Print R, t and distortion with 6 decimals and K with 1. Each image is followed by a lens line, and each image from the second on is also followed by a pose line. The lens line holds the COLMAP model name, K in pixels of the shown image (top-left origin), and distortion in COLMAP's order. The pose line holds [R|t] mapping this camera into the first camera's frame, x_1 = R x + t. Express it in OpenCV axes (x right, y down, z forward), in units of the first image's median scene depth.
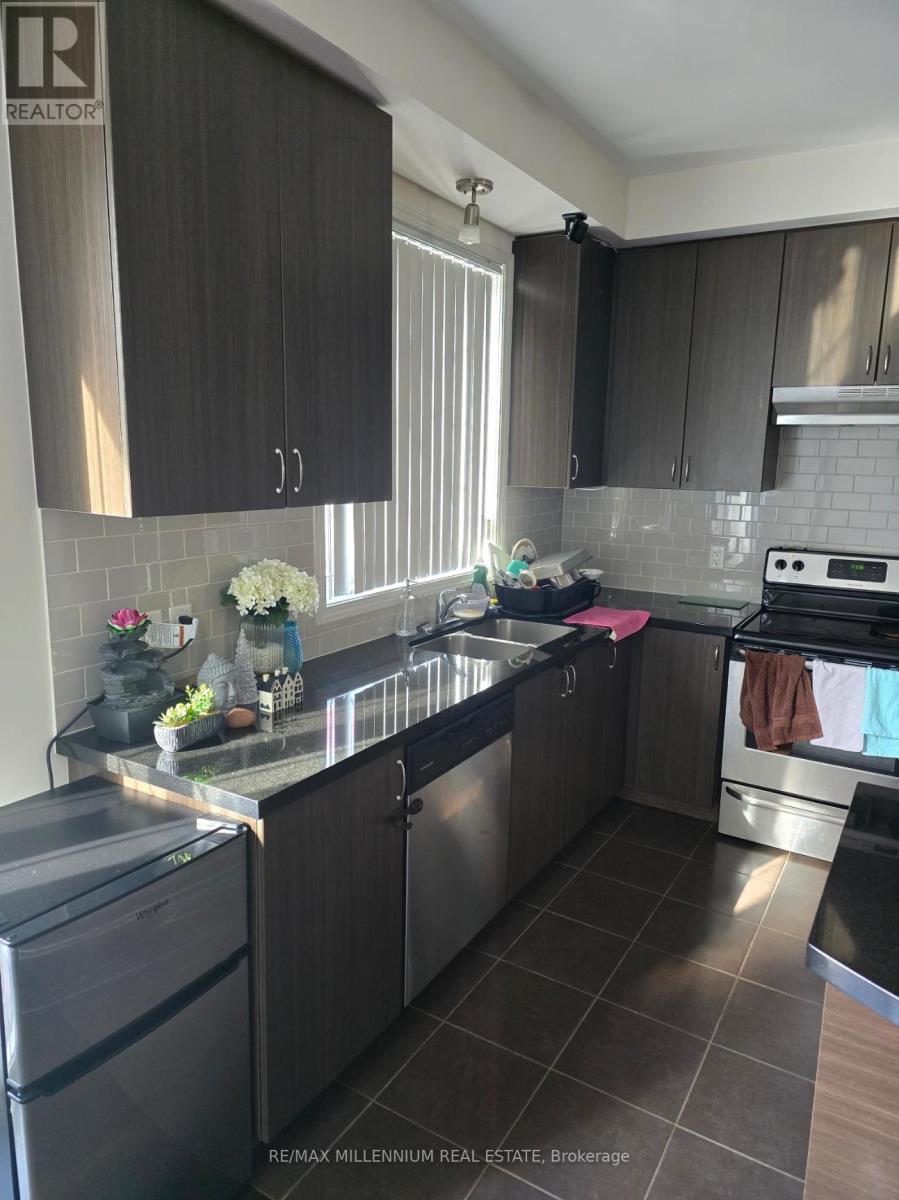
lens RADIAL K [[809.3, 0, 442.7], [0, 809.3, 593.9], [0, 0, 1]] dist [0.012503, -0.008050]
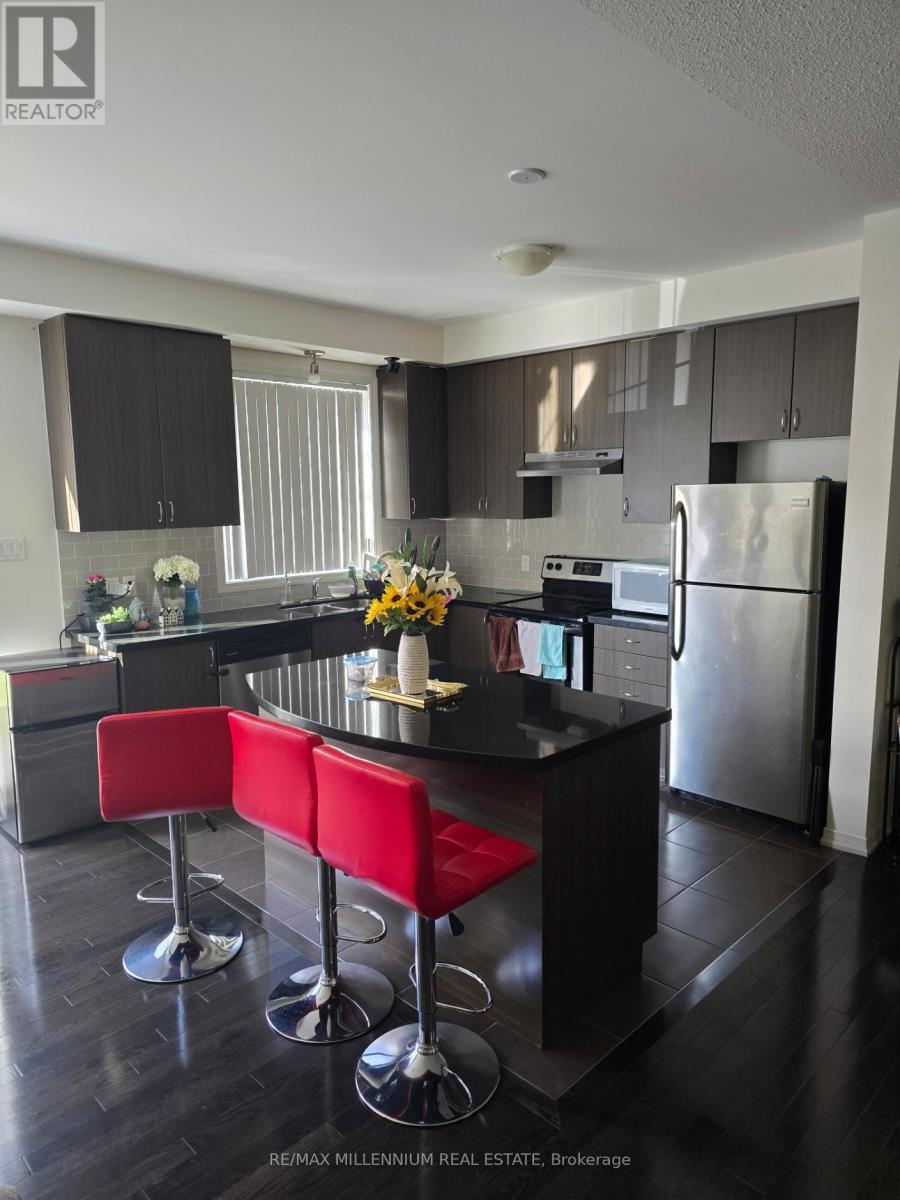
lens RADIAL K [[809.3, 0, 457.8], [0, 809.3, 606.1], [0, 0, 1]] dist [0.012503, -0.008050]
pose [[0.973994, 0.004817, -0.226522, 0.706327], [-0.012041, 0.999462, -0.030519, 0.103995], [0.226253, 0.032453, 0.973528, -0.618567]]
